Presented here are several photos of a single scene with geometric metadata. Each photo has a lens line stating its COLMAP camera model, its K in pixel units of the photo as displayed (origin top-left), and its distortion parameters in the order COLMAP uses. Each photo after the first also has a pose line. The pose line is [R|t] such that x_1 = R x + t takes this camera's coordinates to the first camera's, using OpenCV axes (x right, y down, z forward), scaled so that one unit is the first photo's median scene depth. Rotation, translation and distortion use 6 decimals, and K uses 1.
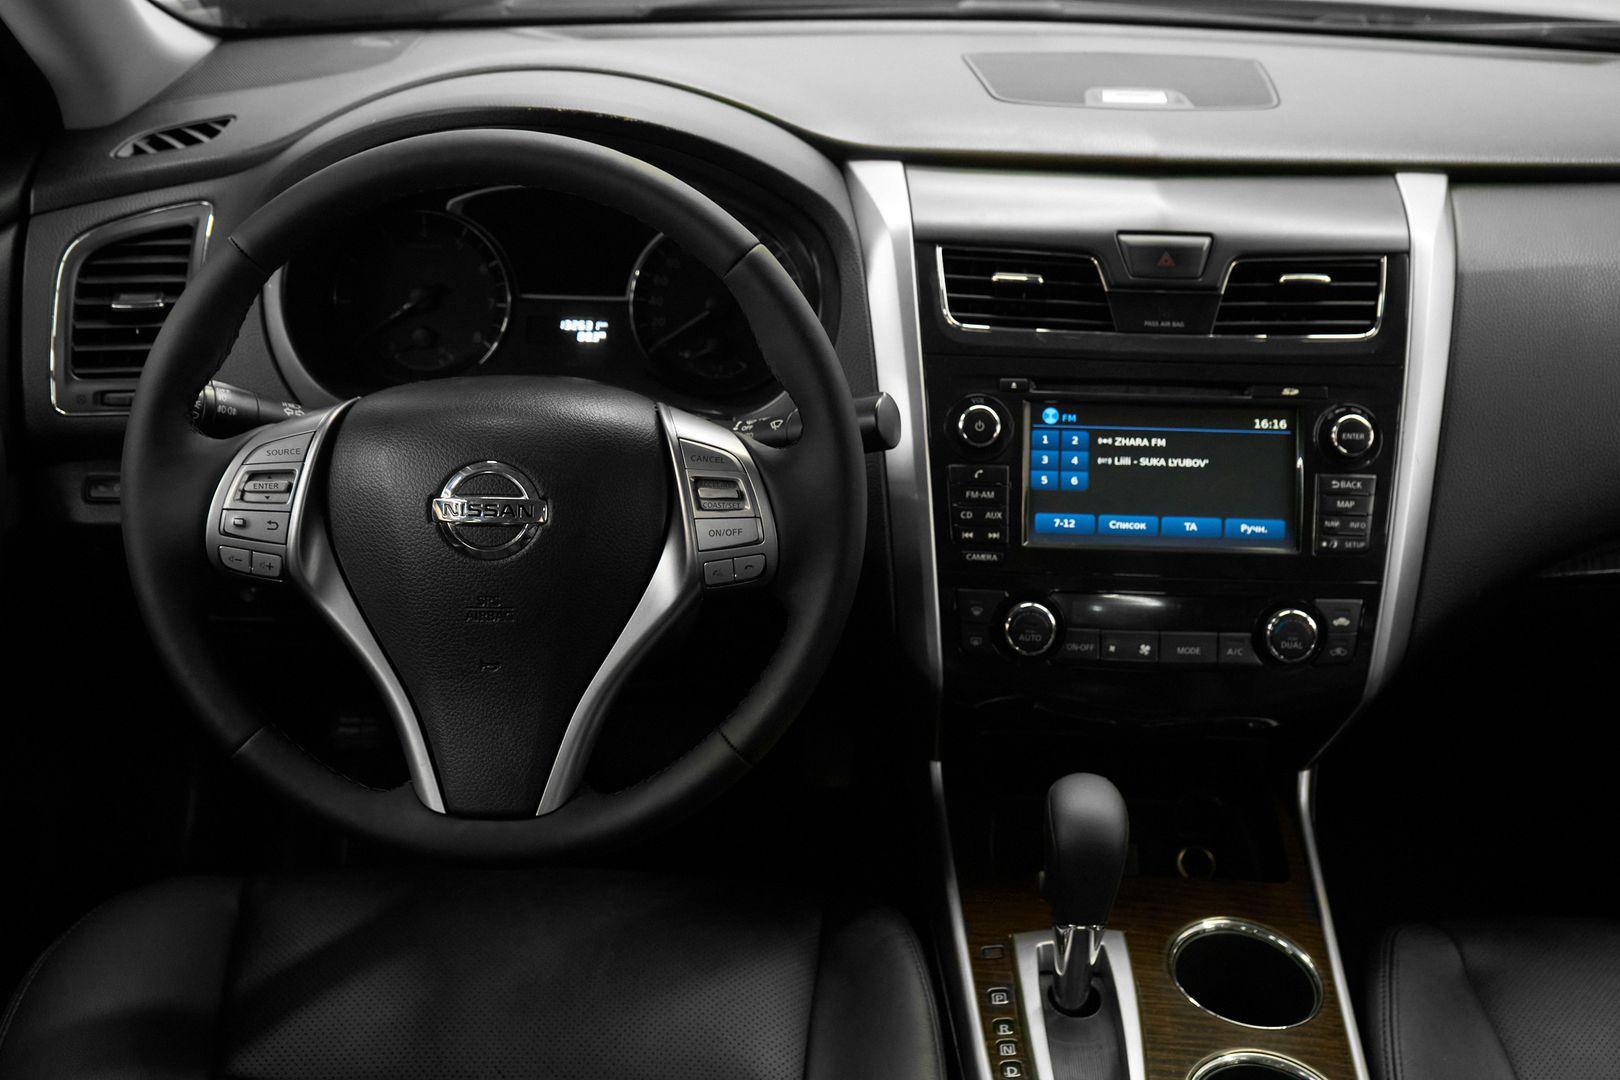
lens RADIAL K [[1947.5, 0, 797.7], [0, 1947.5, 546.9], [0, 0, 1]] dist [-0.013275, 0.000000]
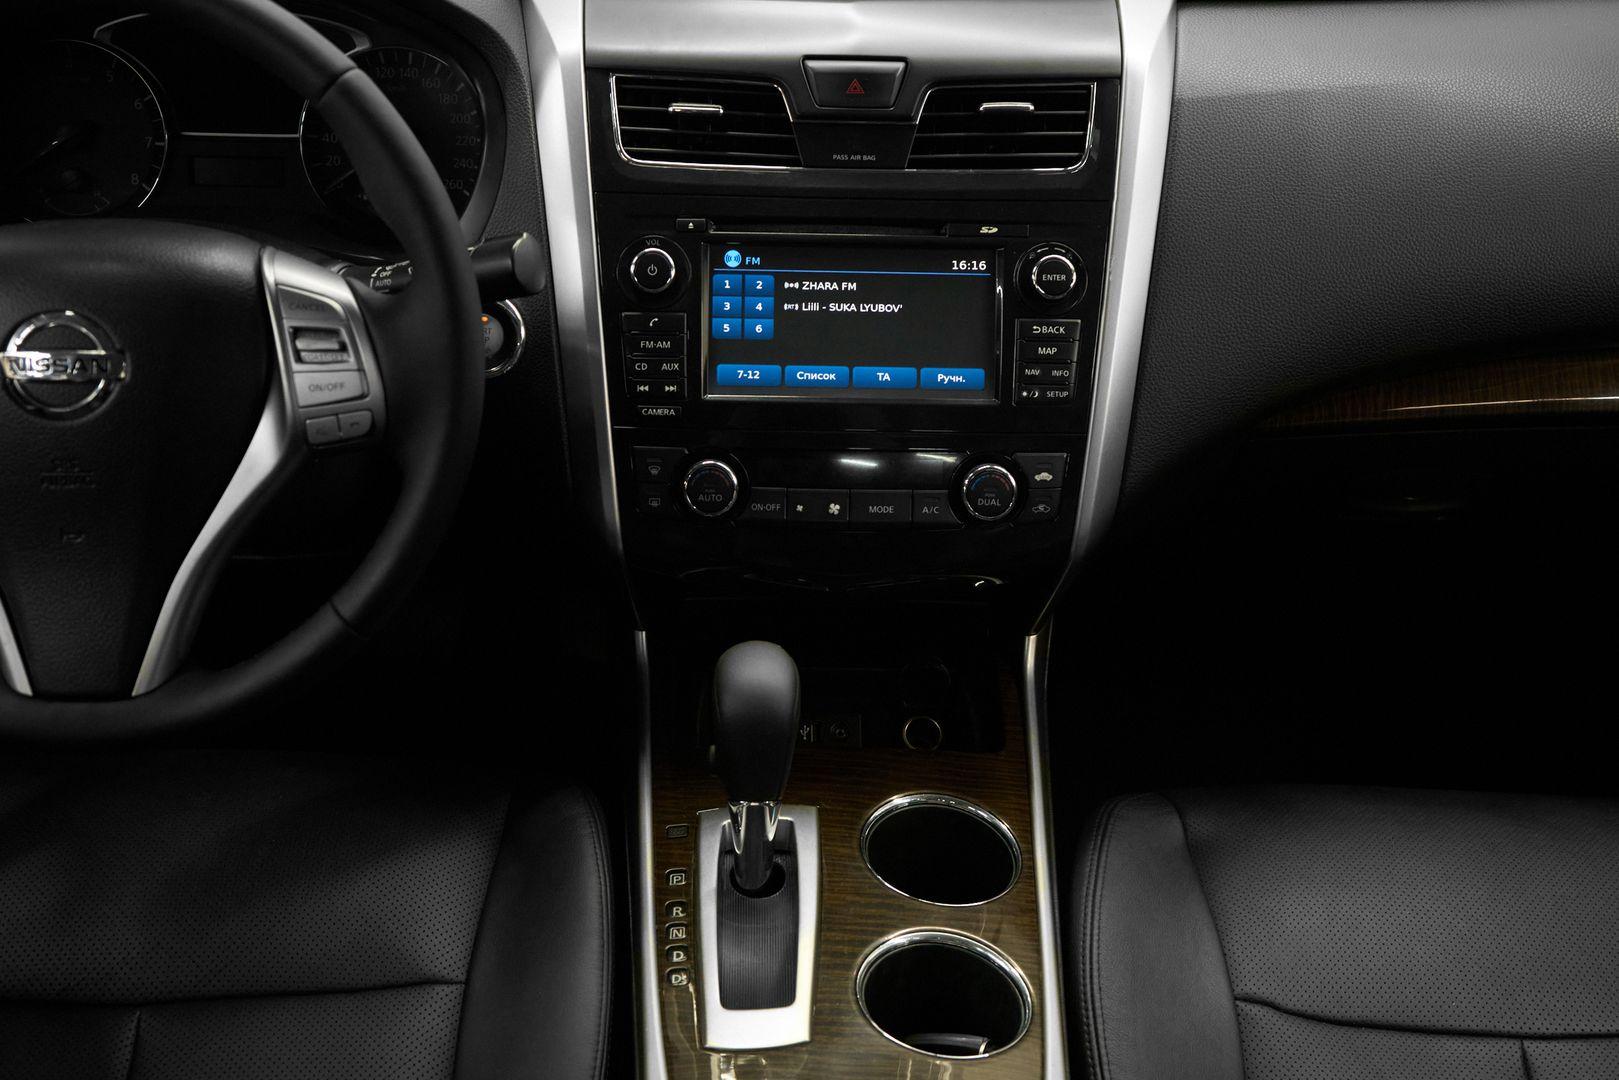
lens RADIAL K [[2029.4, 0, 799.9], [0, 2029.4, 549.9], [0, 0, 1]] dist [0.009495, 0.000000]
pose [[0.999346, -0.013940, 0.033352, 0.128088], [0.011609, 0.997544, 0.069077, 0.004721], [-0.034233, -0.068645, 0.997054, 0.024833]]
